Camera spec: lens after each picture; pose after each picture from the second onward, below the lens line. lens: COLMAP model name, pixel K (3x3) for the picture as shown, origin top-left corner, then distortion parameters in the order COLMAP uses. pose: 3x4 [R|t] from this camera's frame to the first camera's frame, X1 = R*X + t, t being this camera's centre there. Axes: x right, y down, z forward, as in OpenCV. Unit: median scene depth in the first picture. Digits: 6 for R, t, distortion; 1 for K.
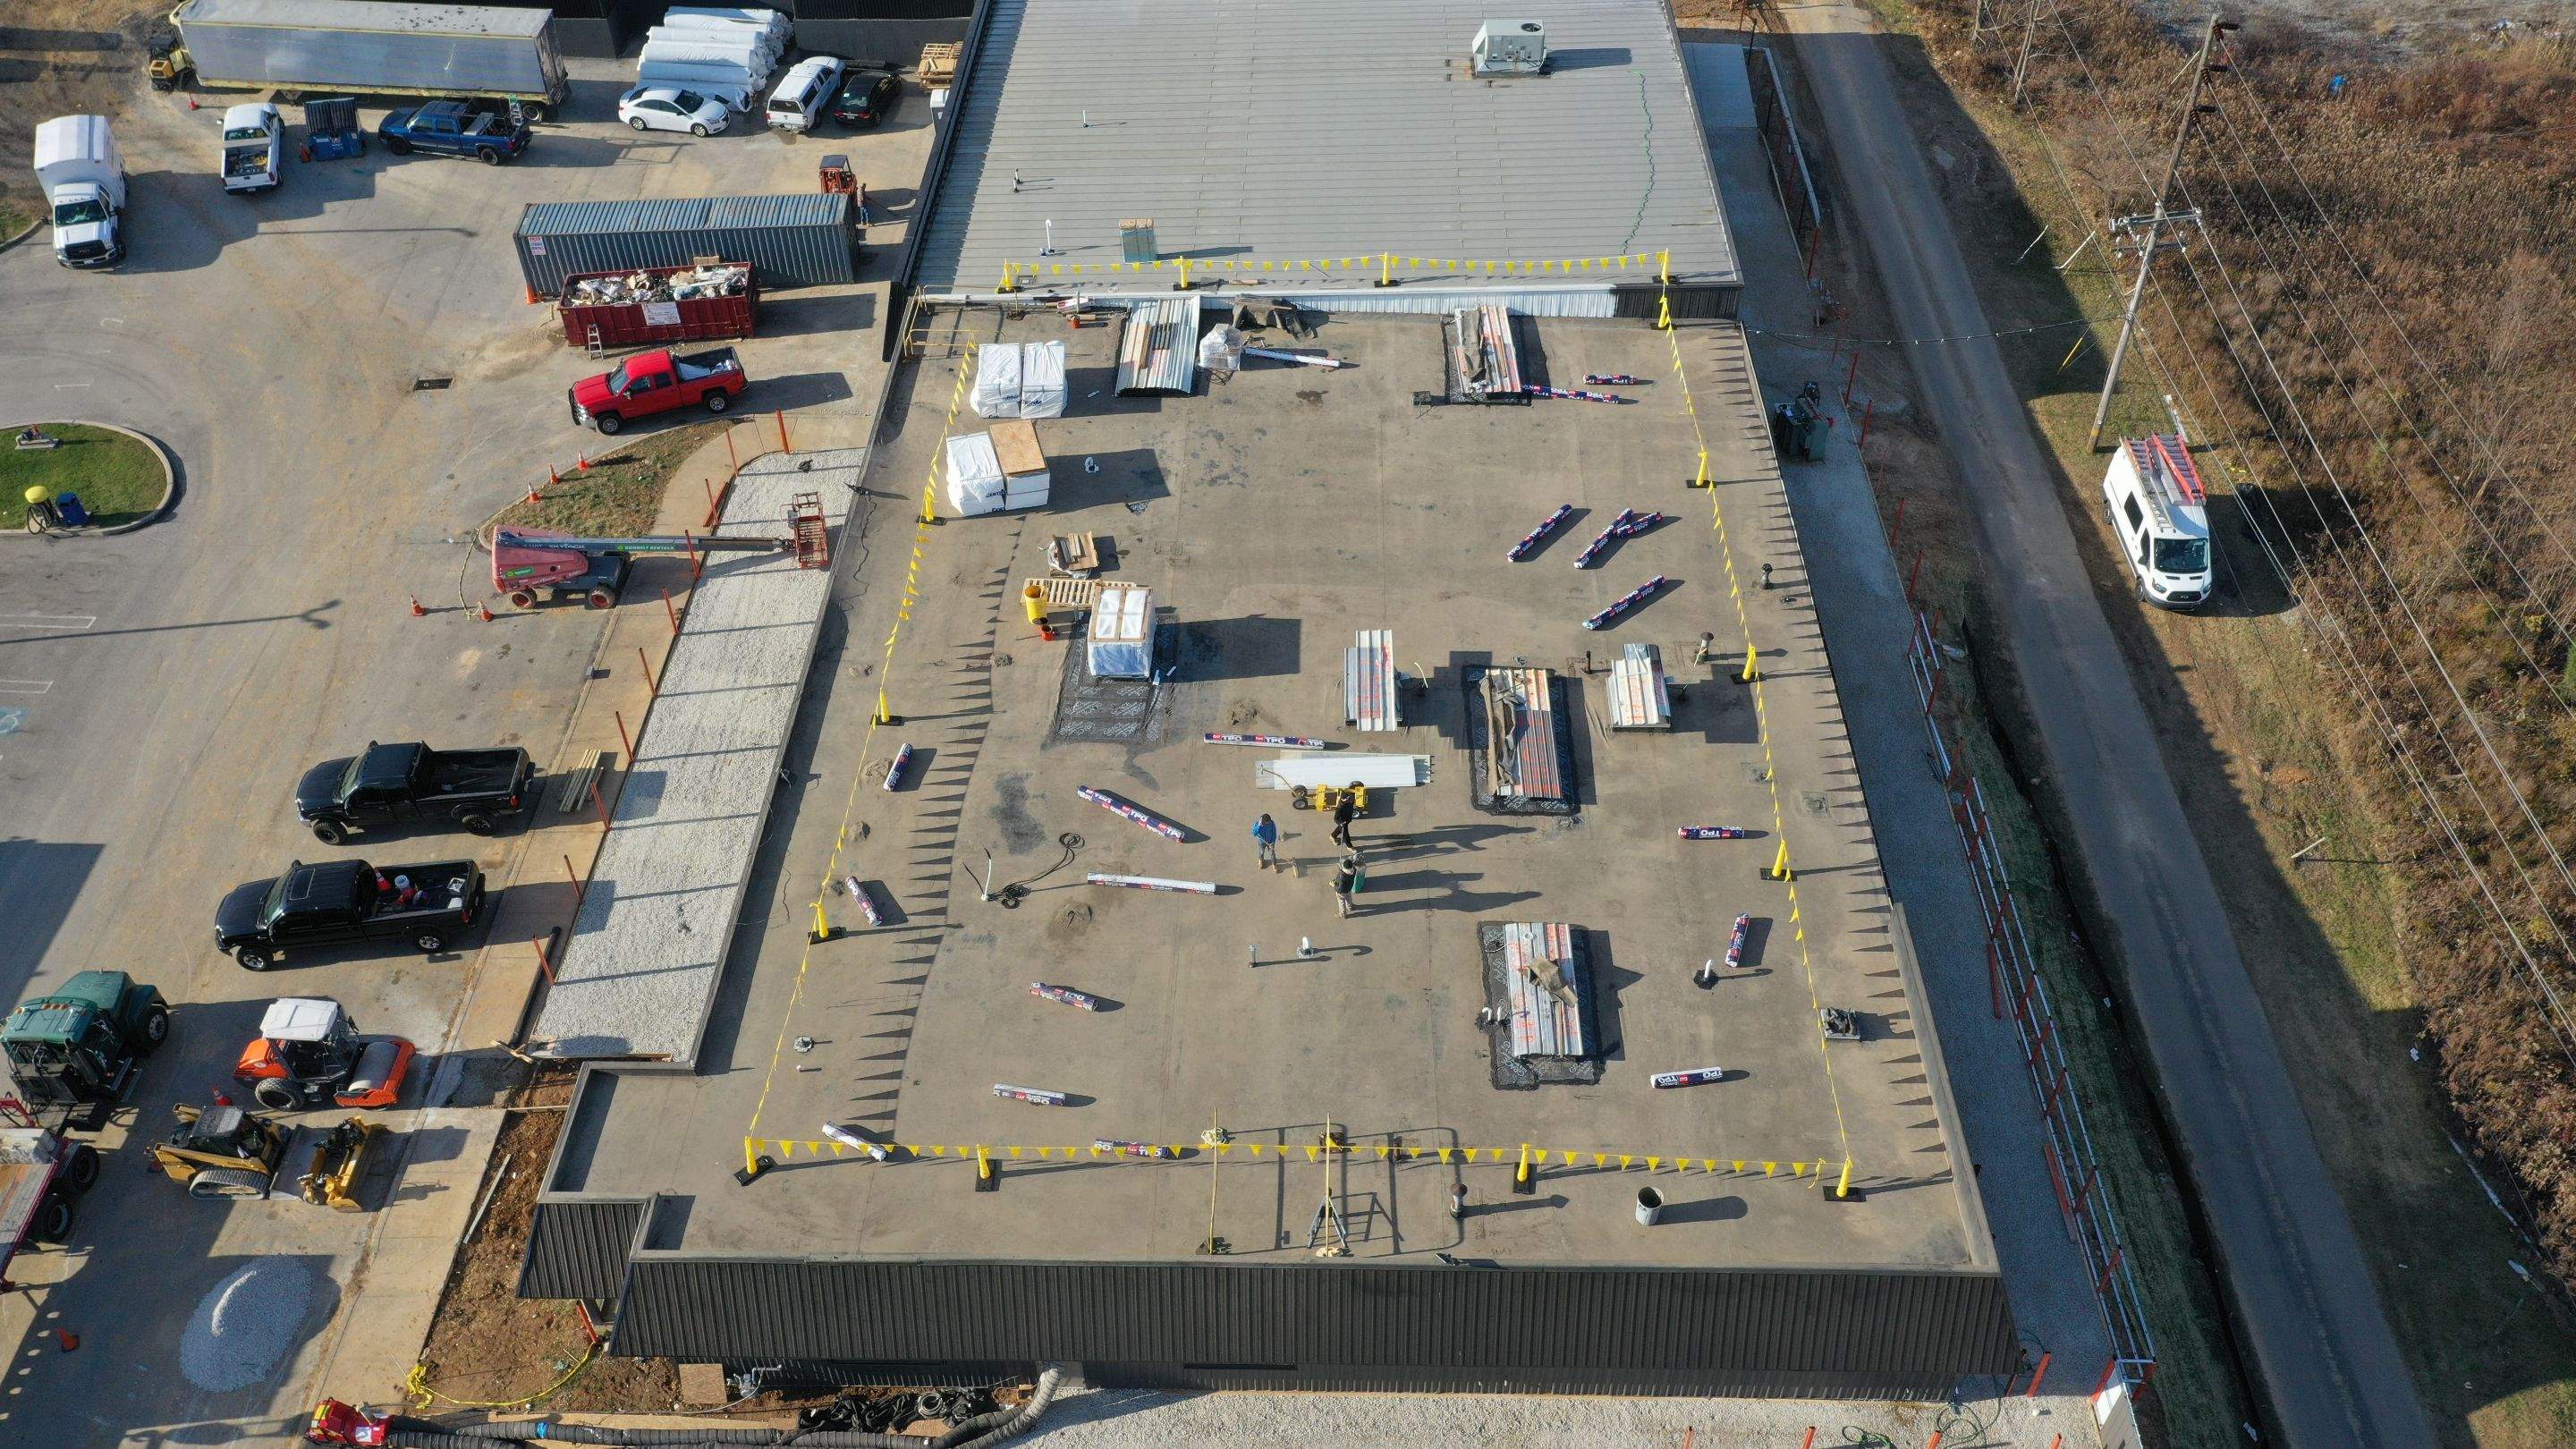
lens RADIAL K [[2066.4, 0, 1288.0], [0, 2066.4, 724.5], [0, 0, 1]] dist [0.012559, 0.000378]
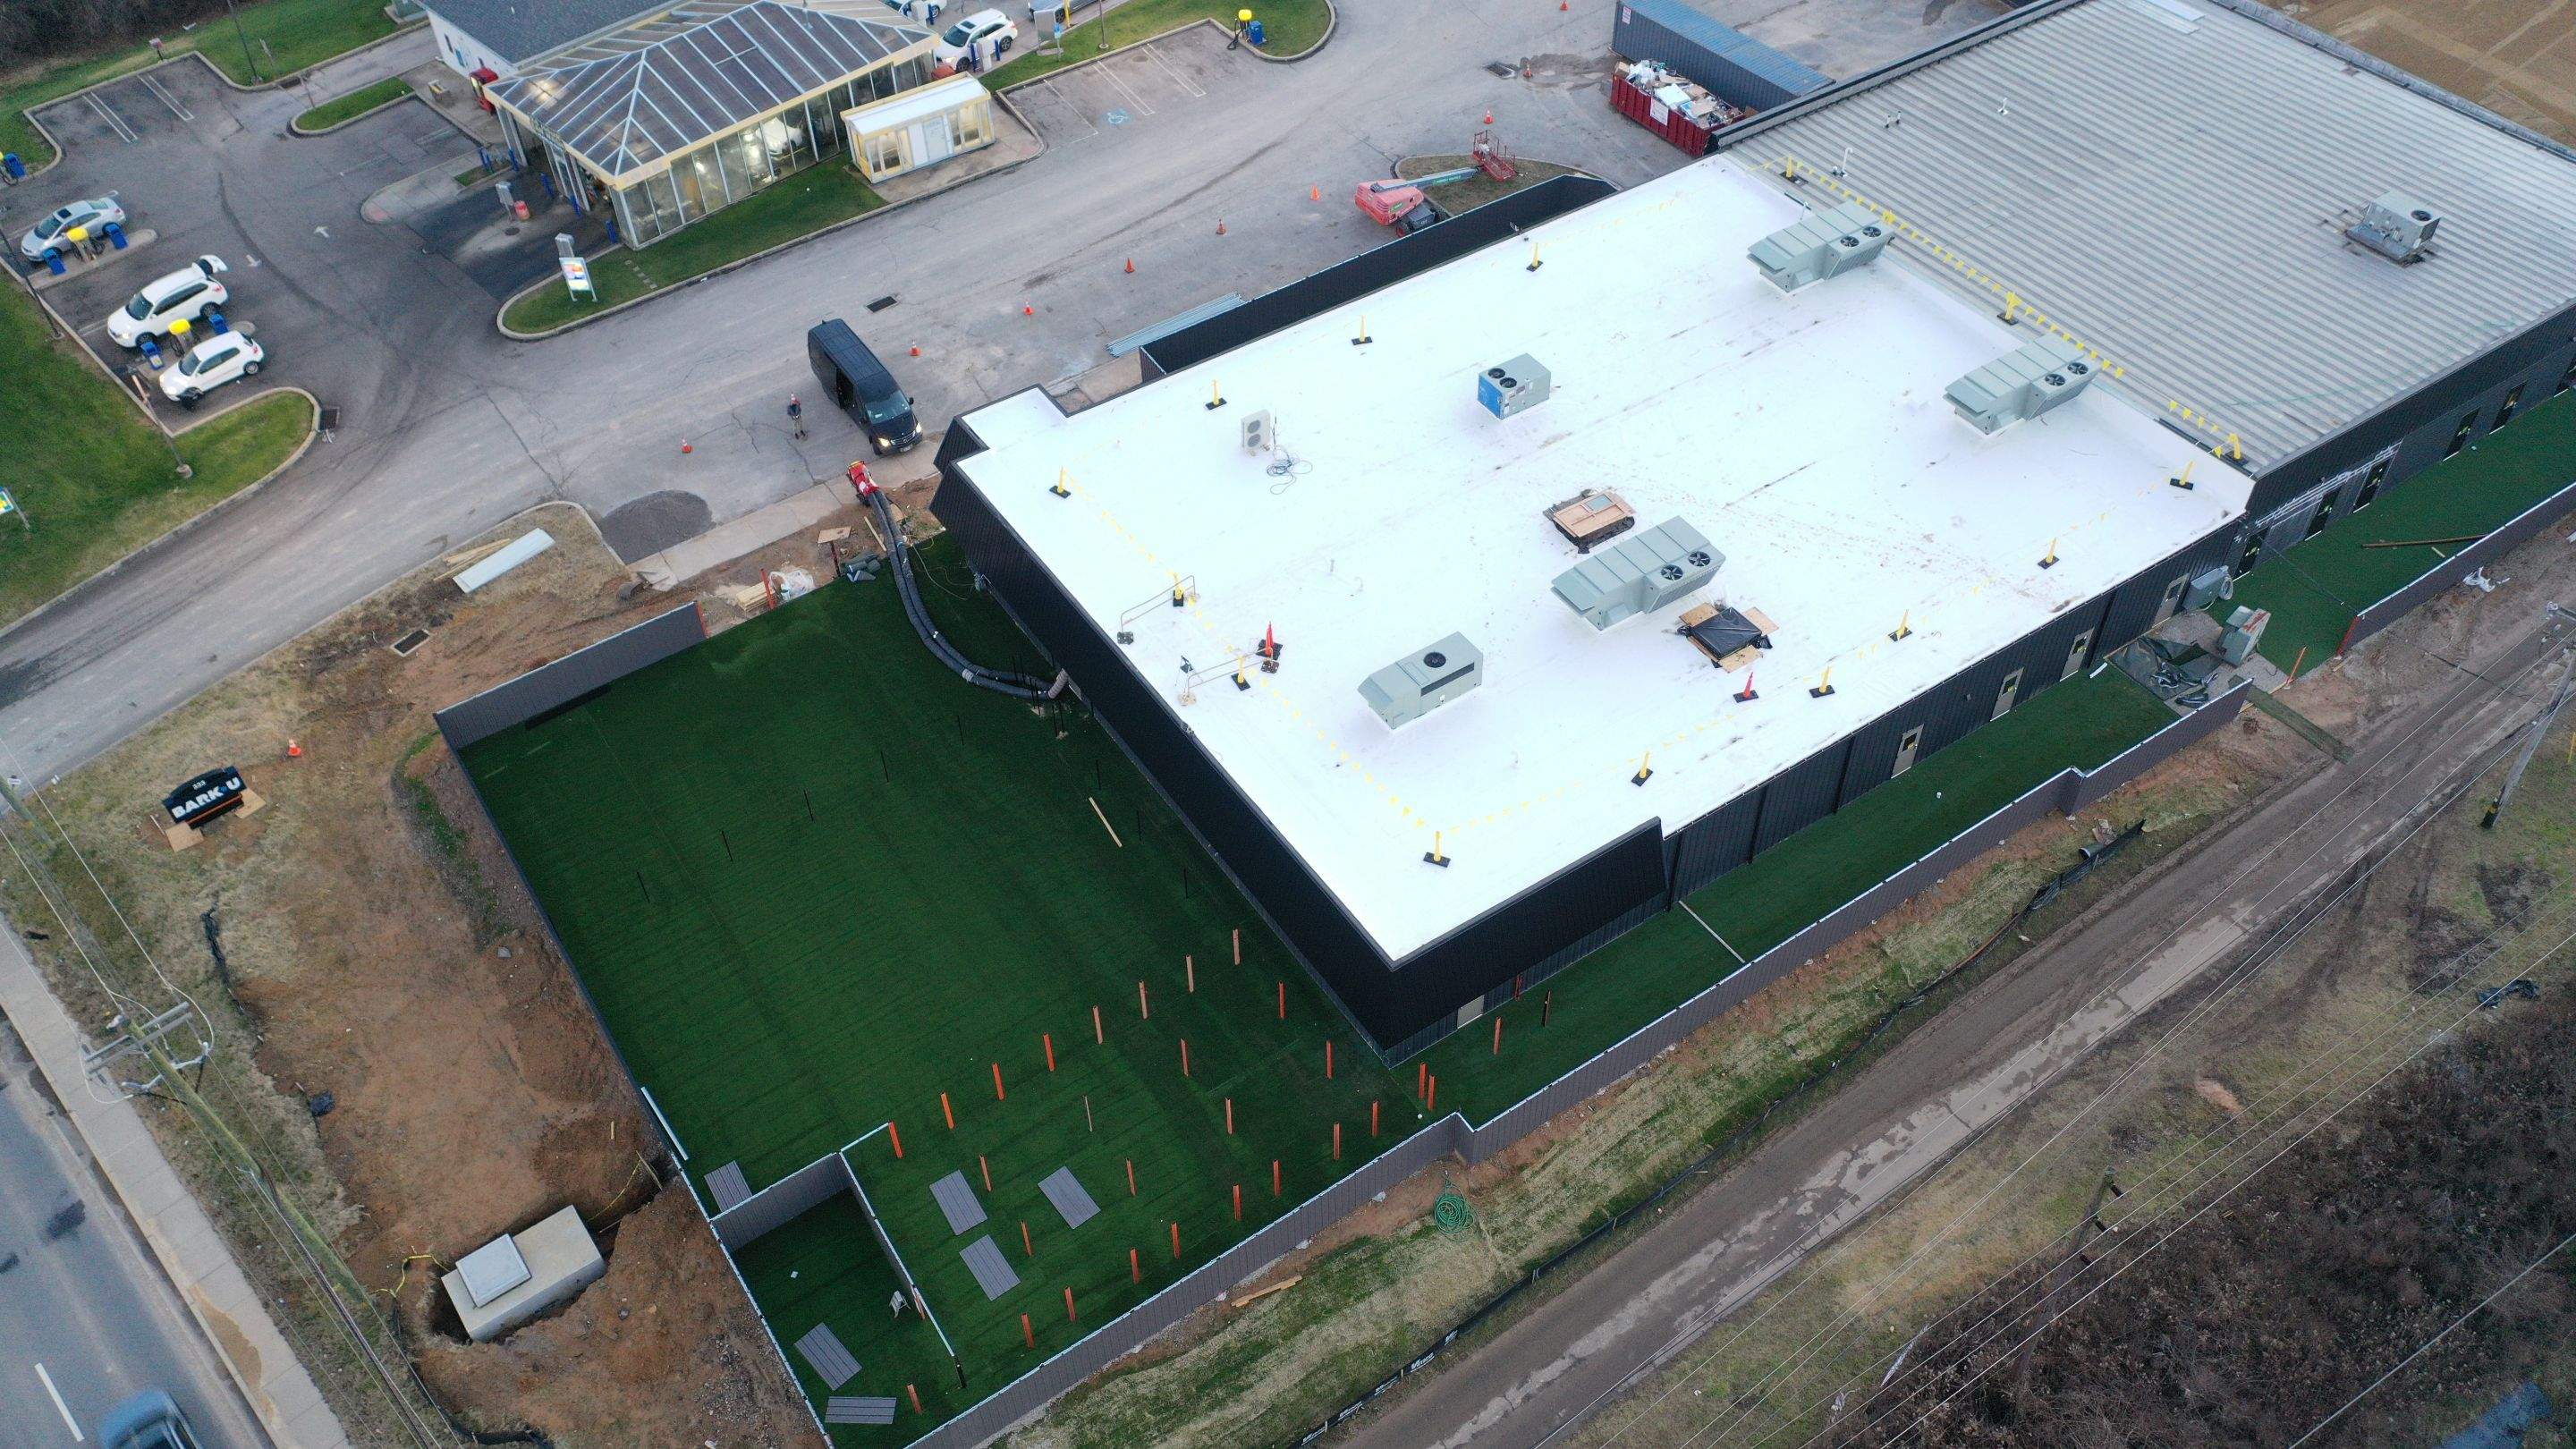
lens RADIAL K [[2066.4, 0, 1288.0], [0, 2066.4, 724.5], [0, 0, 1]] dist [0.012559, 0.000378]
pose [[0.565449, 0.593603, -0.572628, 0.730309], [-0.549915, 0.788774, 0.274644, -0.156752], [0.614703, 0.159599, 0.772443, -0.118621]]
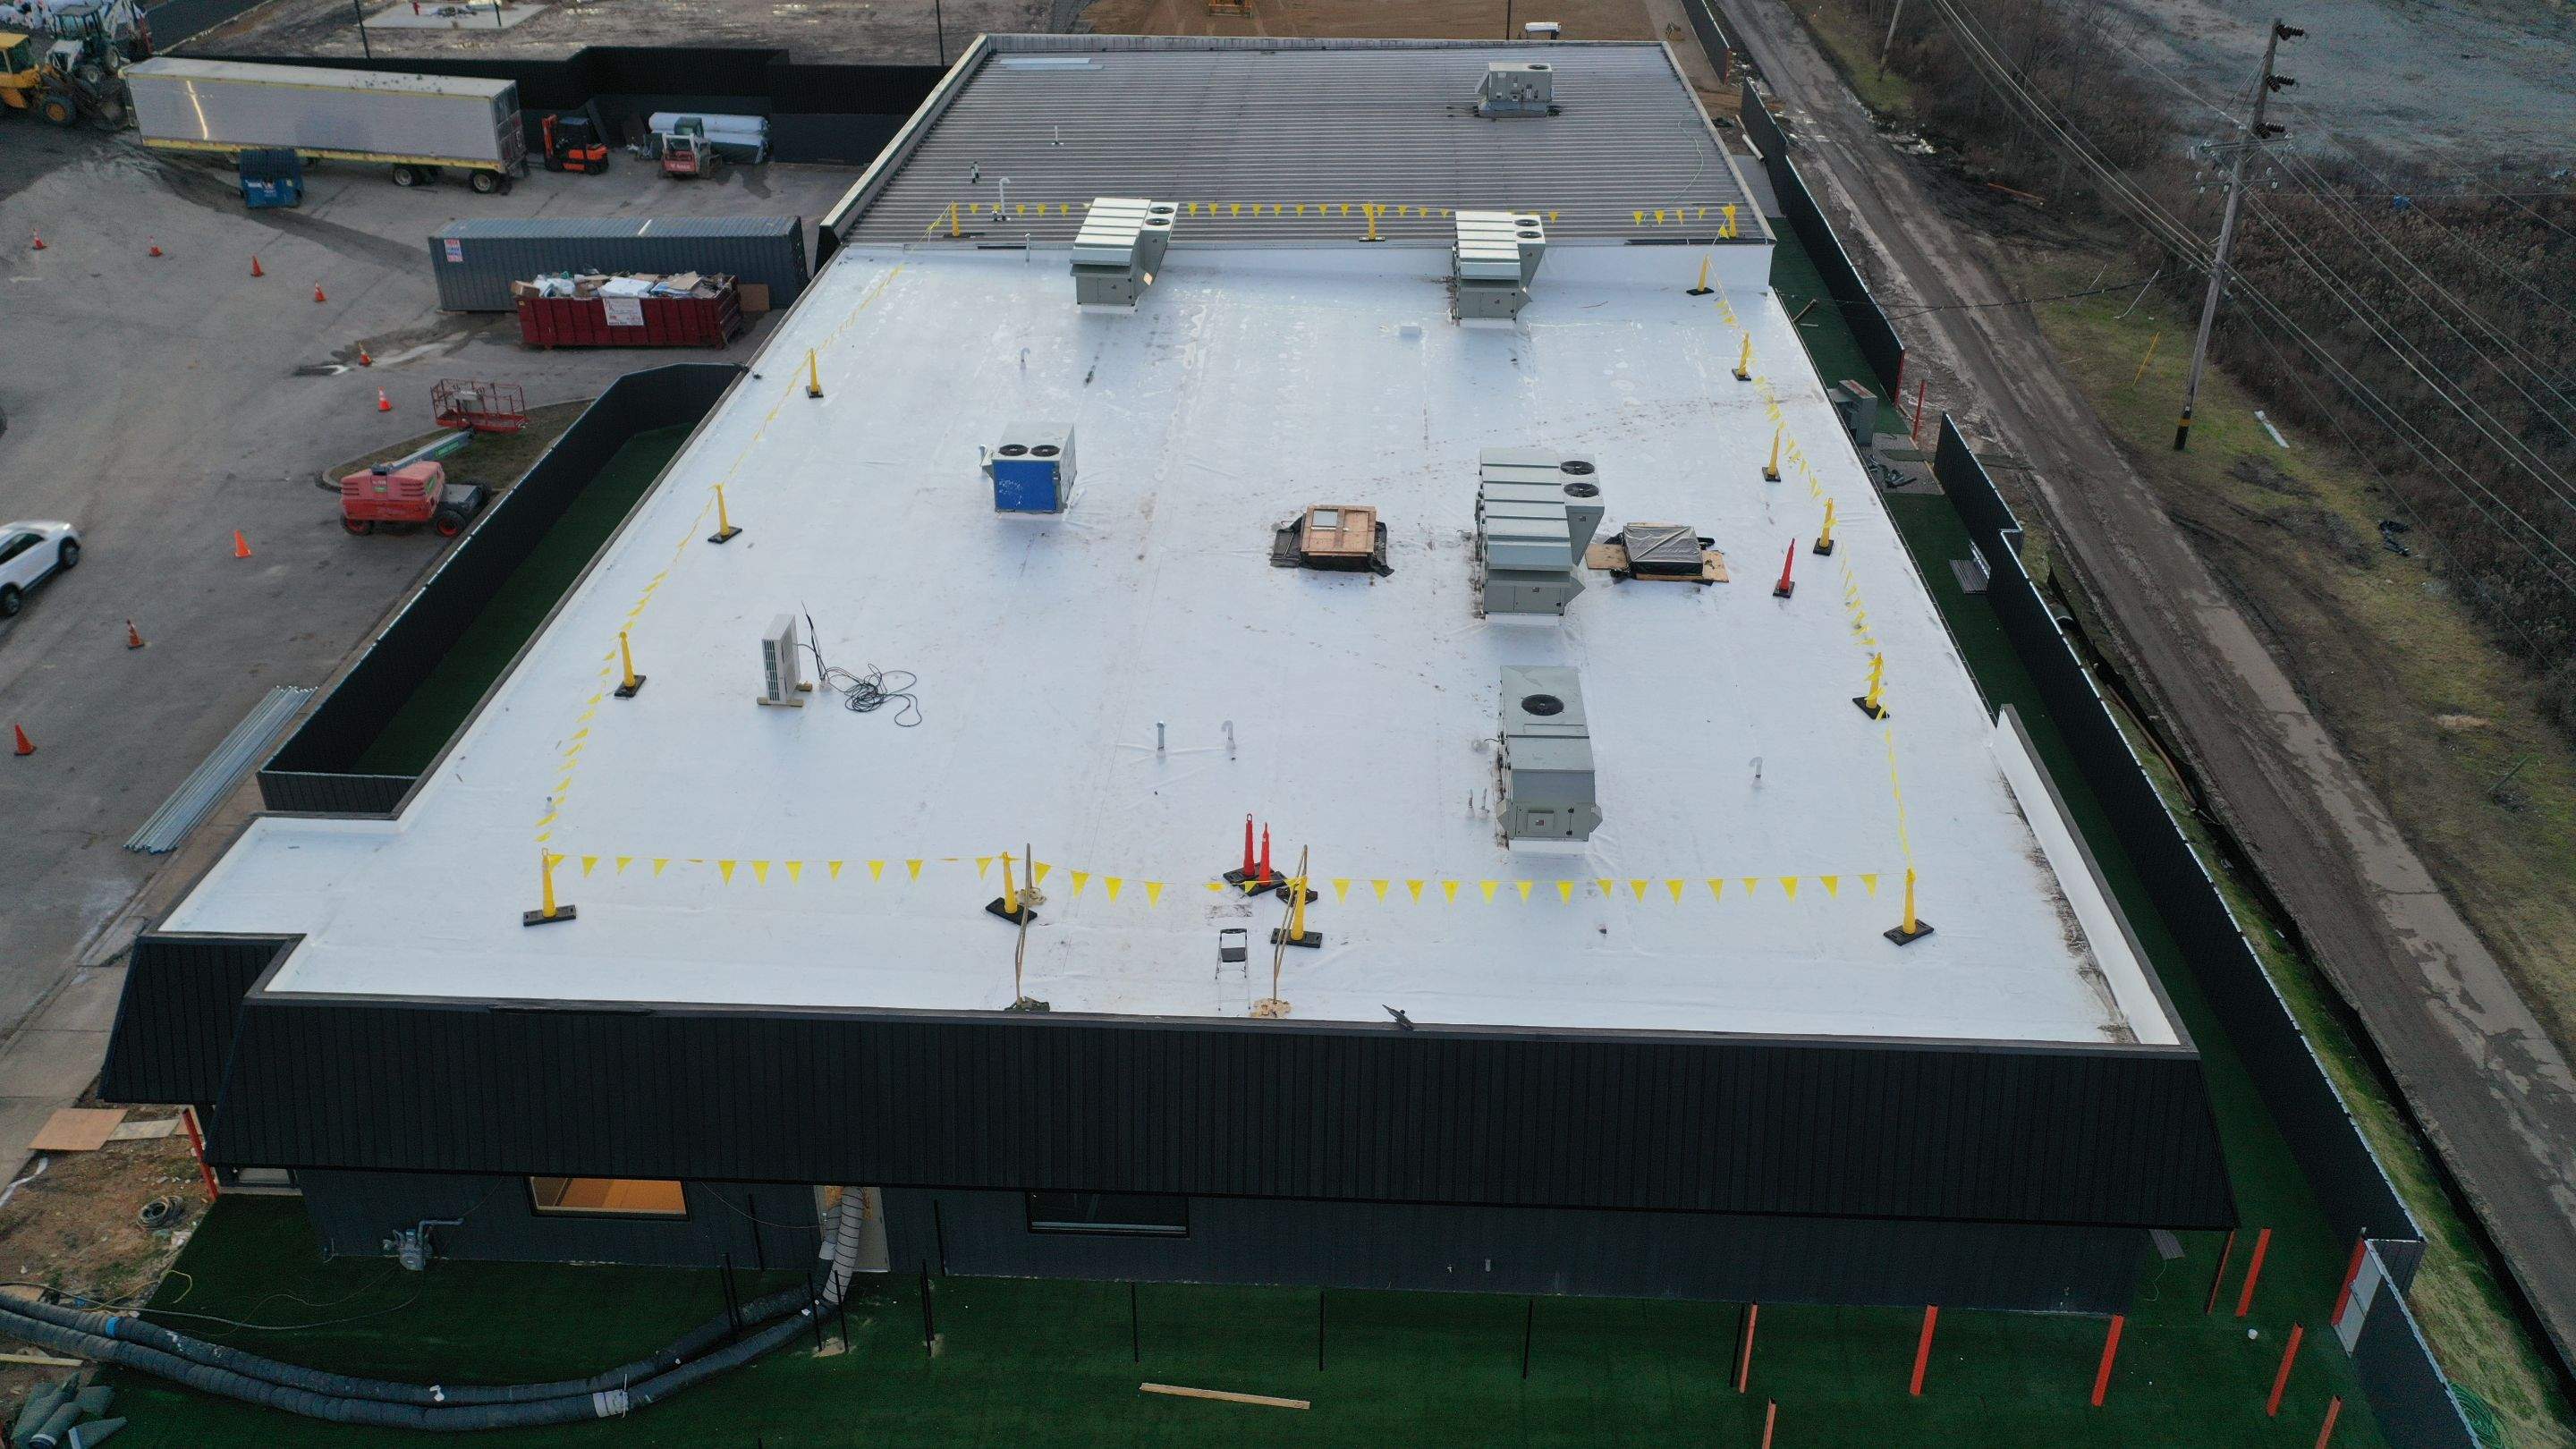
lens RADIAL K [[2057.9, 0, 1288.0], [0, 2057.9, 724.5], [0, 0, 1]] dist [0.008212, -0.000779]
pose [[0.999634, 0.022226, -0.015430, 0.034819], [-0.025165, 0.973244, -0.228391, 0.230777], [0.009941, 0.228696, 0.973447, 0.216342]]
